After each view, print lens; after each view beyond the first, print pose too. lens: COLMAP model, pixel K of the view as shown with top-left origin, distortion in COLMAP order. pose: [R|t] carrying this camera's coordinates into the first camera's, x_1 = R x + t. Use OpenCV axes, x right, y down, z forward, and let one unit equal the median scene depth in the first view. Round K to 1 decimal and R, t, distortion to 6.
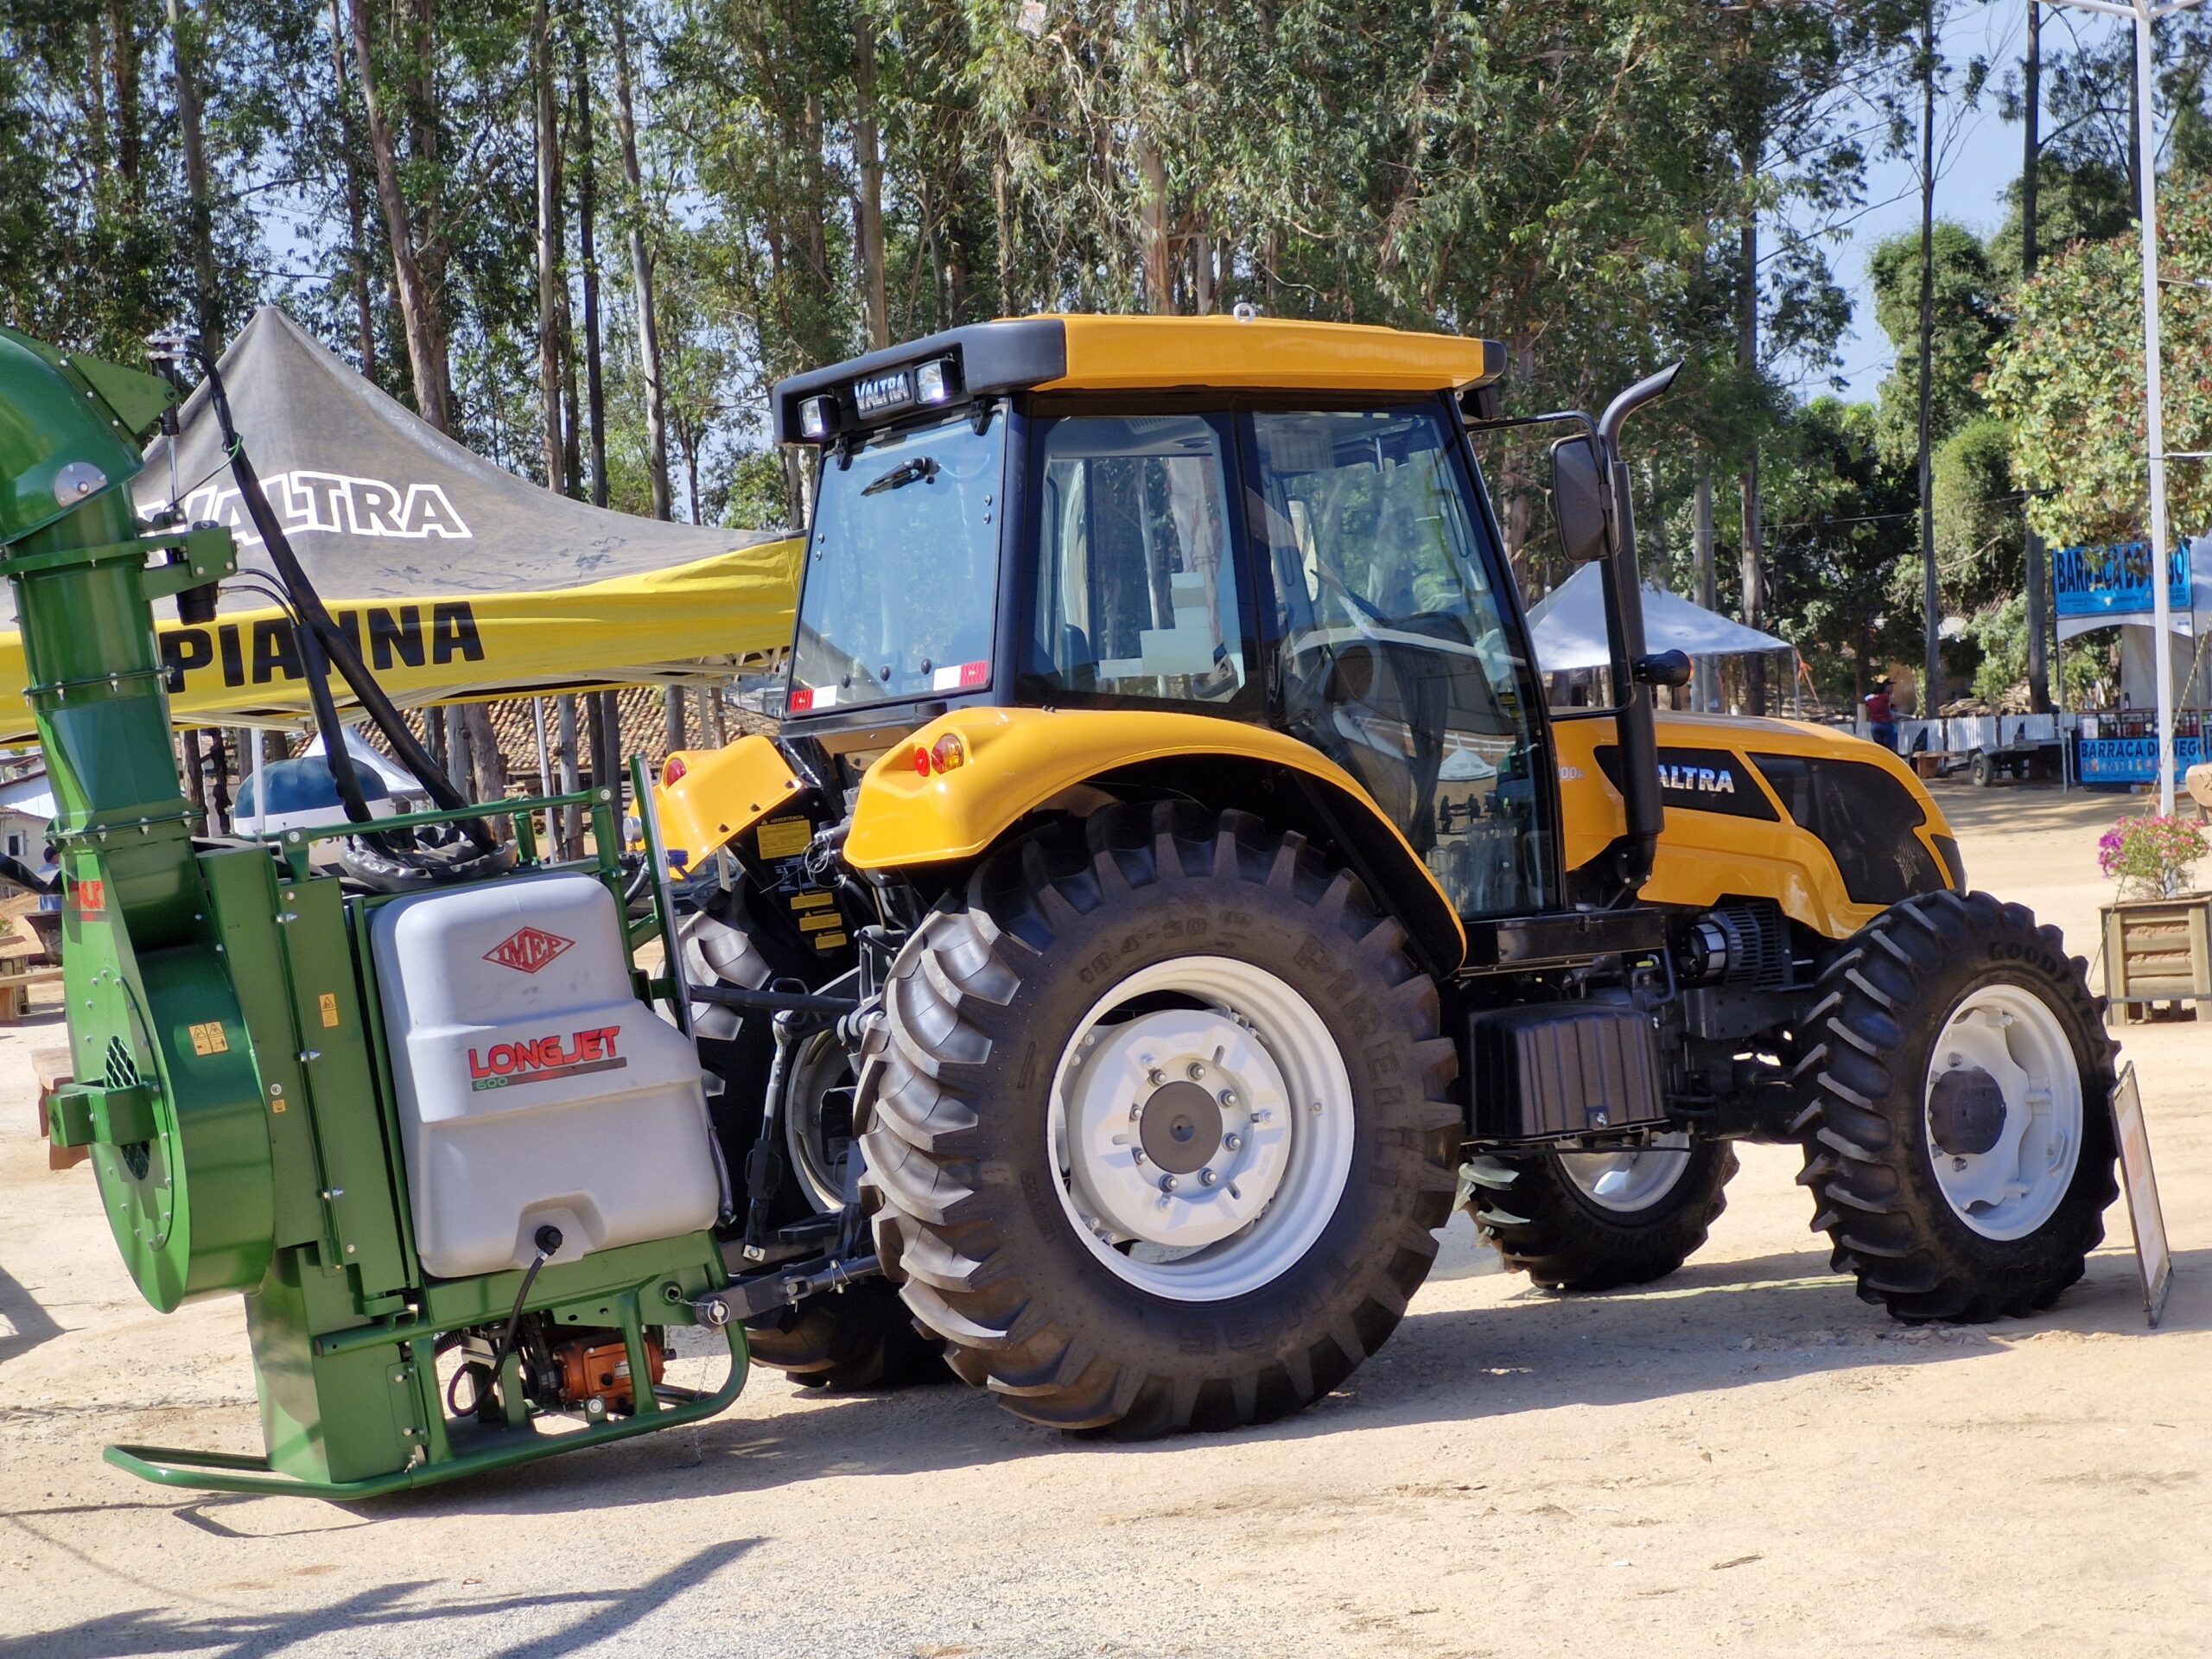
lens RADIAL K [[4995.2, 0, 1109.7], [0, 4995.2, 832.2], [0, 0, 1]] dist [-0.038768, 0.000000]
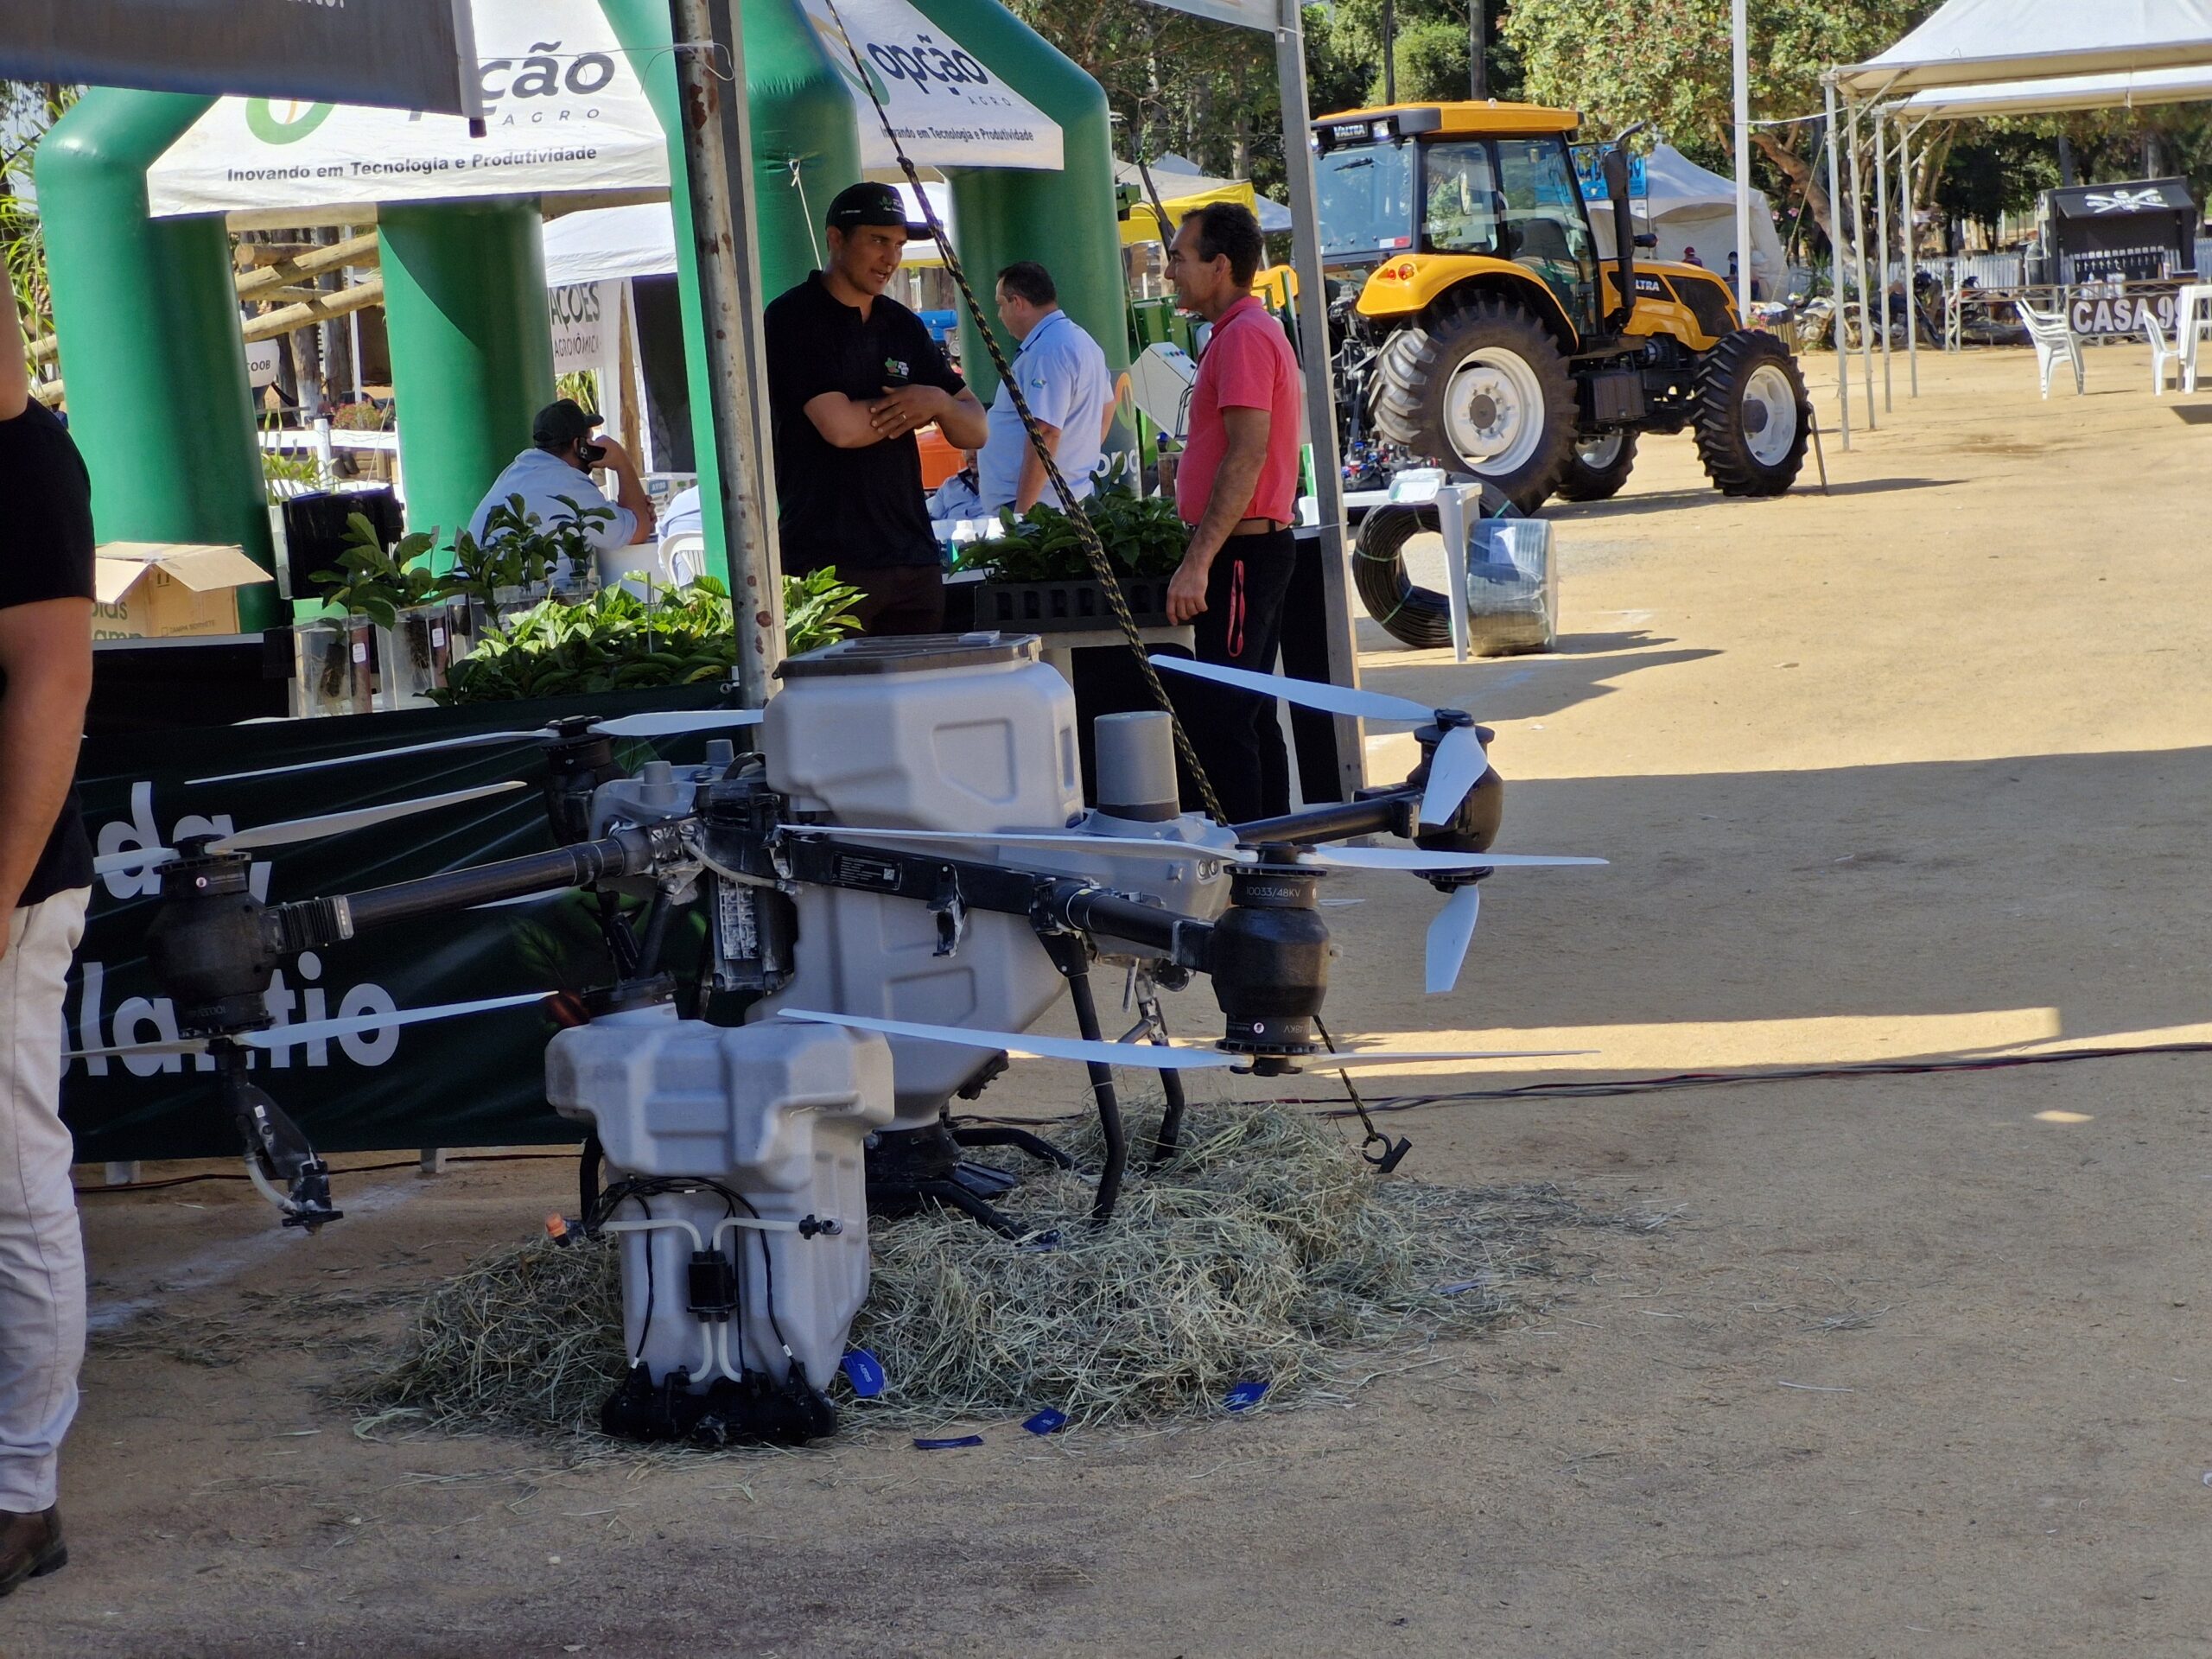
lens RADIAL K [[4995.2, 0, 1104.9], [0, 4995.2, 827.1], [0, 0, 1]] dist [-0.038768, 0.000000]
pose [[0.992037, -0.009203, 0.125612, -0.490134], [-0.001373, 0.996477, 0.083851, 0.052966], [-0.125942, -0.083355, 0.988529, -1.532576]]
